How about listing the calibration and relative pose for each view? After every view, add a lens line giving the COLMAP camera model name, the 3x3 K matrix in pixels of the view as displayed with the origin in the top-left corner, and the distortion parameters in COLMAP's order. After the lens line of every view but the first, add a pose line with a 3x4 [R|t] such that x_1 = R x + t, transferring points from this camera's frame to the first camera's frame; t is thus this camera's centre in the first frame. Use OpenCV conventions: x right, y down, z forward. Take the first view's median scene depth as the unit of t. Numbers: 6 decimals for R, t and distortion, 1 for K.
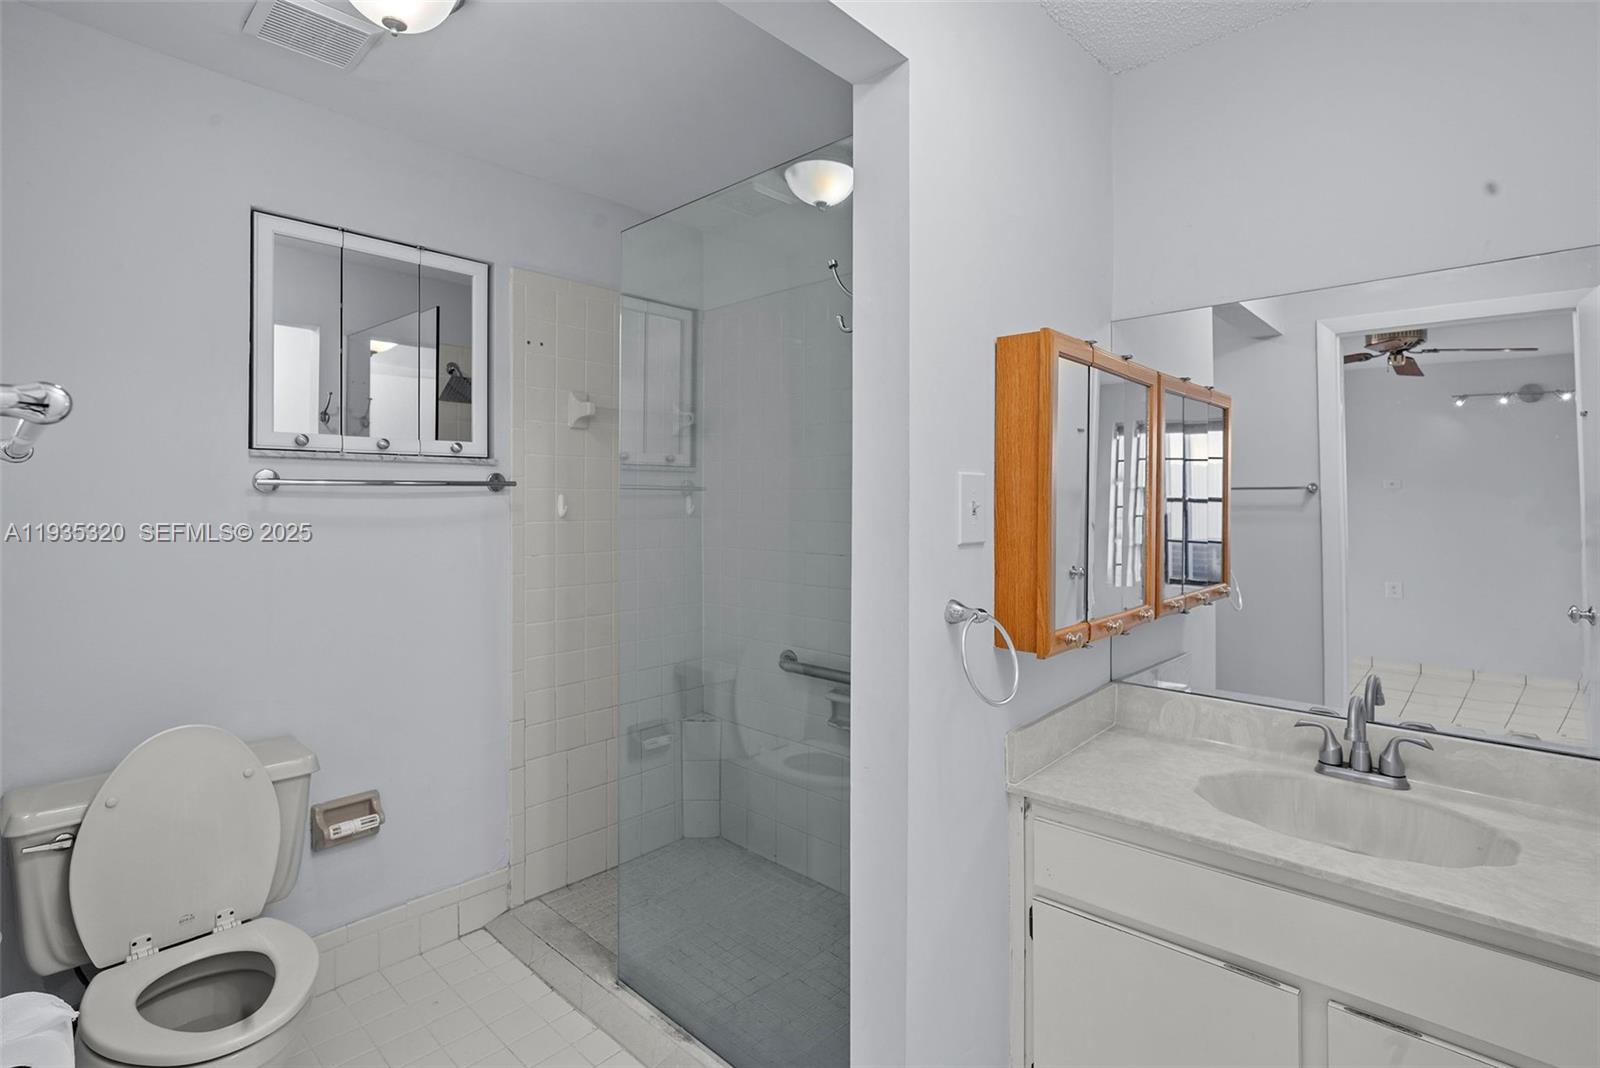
lens RADIAL K [[770.1, 0, 805.2], [0, 770.1, 517.4], [0, 0, 1]] dist [-0.012658, 0.004528]
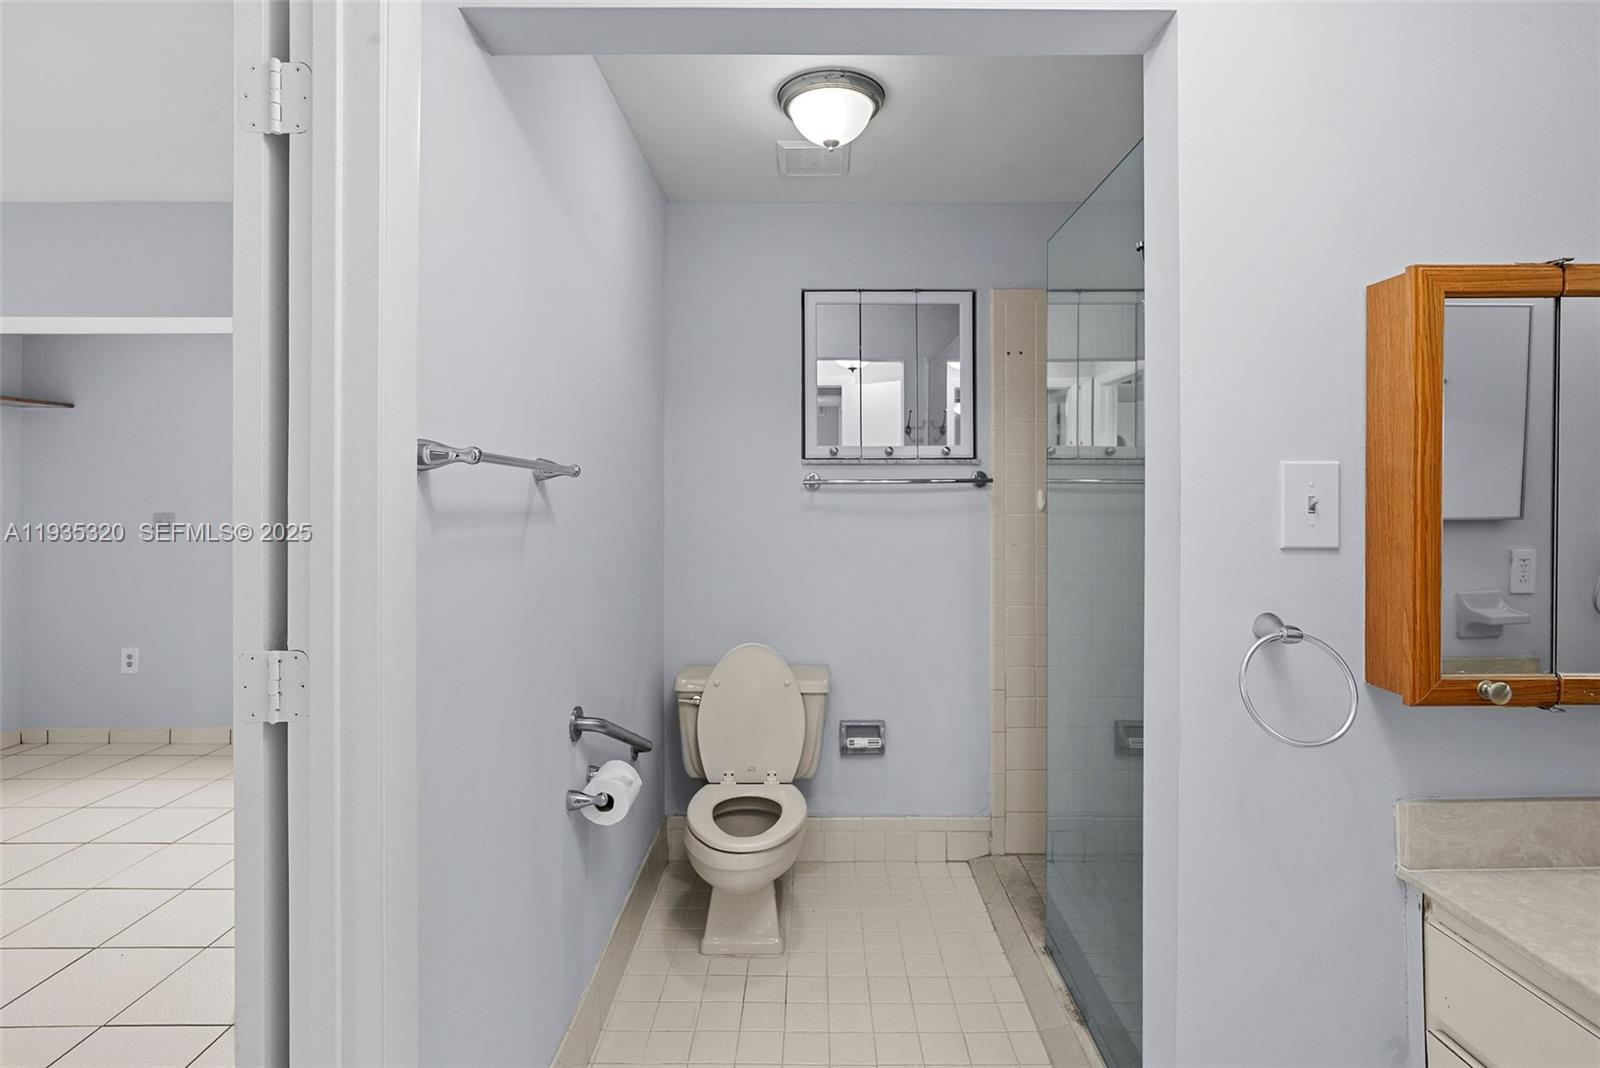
lens RADIAL K [[770.1, 0, 811.9], [0, 770.1, 517.2], [0, 0, 1]] dist [-0.012658, 0.004528]
pose [[0.673526, 0.020727, -0.738873, 0.311189], [-0.015595, 0.999783, 0.013829, -0.001250], [0.738999, 0.002209, 0.673703, 0.041362]]
